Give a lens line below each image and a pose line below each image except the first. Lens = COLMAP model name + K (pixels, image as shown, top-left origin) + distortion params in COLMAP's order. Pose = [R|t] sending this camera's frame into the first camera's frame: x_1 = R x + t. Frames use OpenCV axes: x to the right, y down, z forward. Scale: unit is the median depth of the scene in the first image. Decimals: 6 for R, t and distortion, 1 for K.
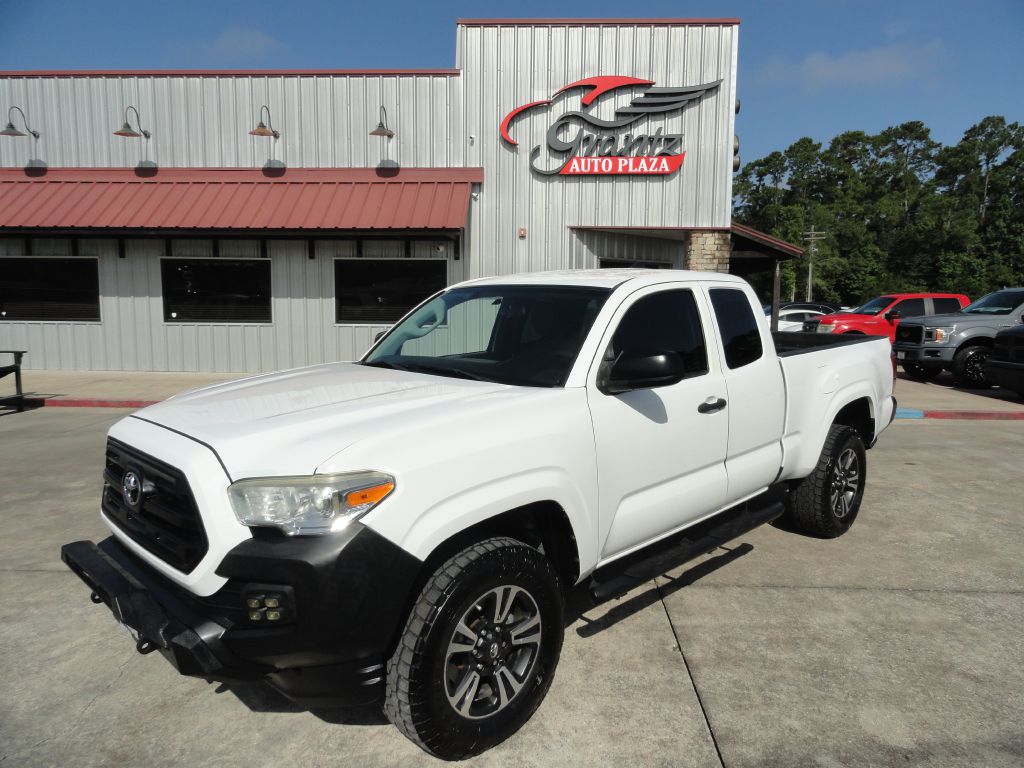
lens RADIAL K [[754.9, 0, 512.0], [0, 754.9, 384.0], [0, 0, 1]] dist [0.002655, 0.002841]
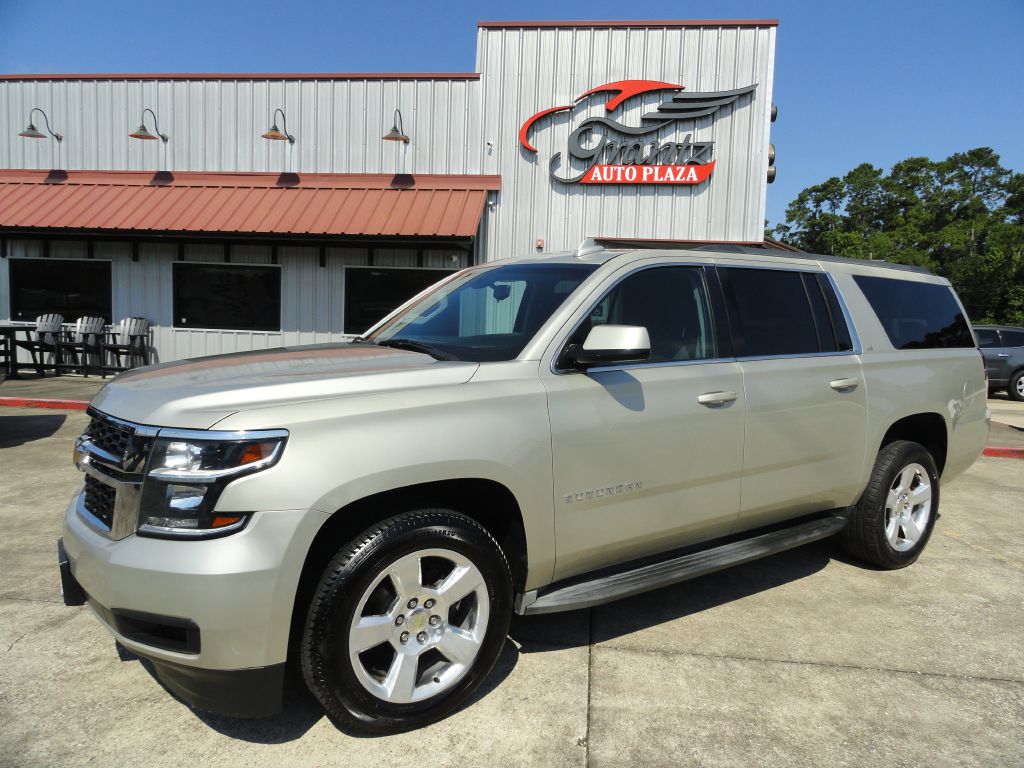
lens RADIAL K [[747.9, 0, 511.3], [0, 747.9, 380.9], [0, 0, 1]] dist [0.003019, 0.000668]
pose [[0.996782, 0.031878, -0.073554, 0.053848], [-0.034394, 0.998857, -0.033197, 0.004855], [0.072412, 0.035620, 0.996739, 0.066940]]
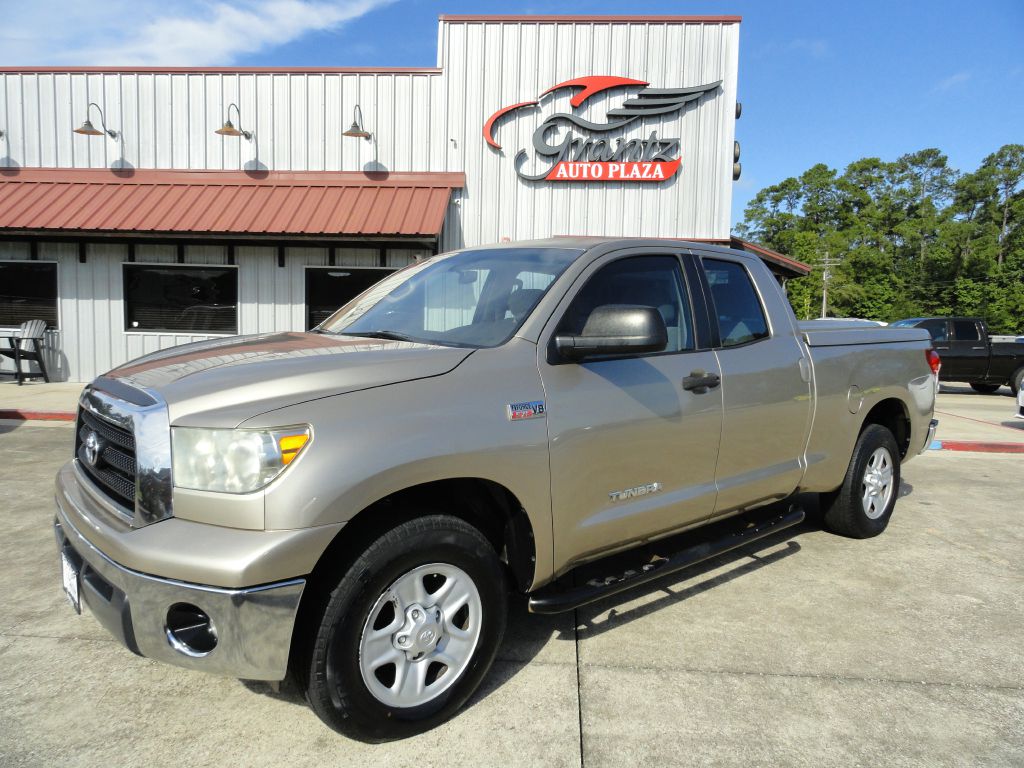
lens RADIAL K [[746.0, 0, 511.4], [0, 746.0, 382.0], [0, 0, 1]] dist [0.001437, 0.000710]
pose [[0.999544, 0.017994, -0.024267, 0.047396], [-0.018828, 0.999224, -0.034589, 0.004549], [0.023626, 0.035030, 0.999107, 0.087105]]
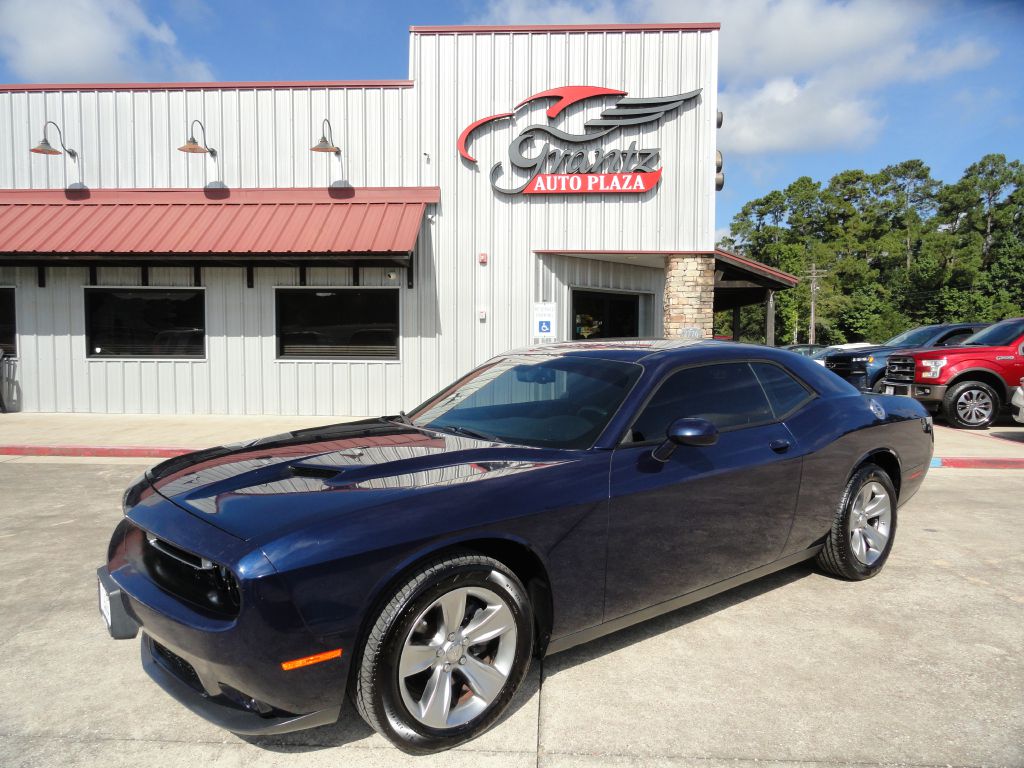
lens RADIAL K [[744.4, 0, 512.7], [0, 744.4, 380.0], [0, 0, 1]] dist [0.002512, -0.001547]
pose [[0.999925, -0.002008, -0.012115, 0.060998], [0.001277, 0.998195, -0.060046, -0.001805], [0.012214, 0.060026, 0.998122, 0.126135]]
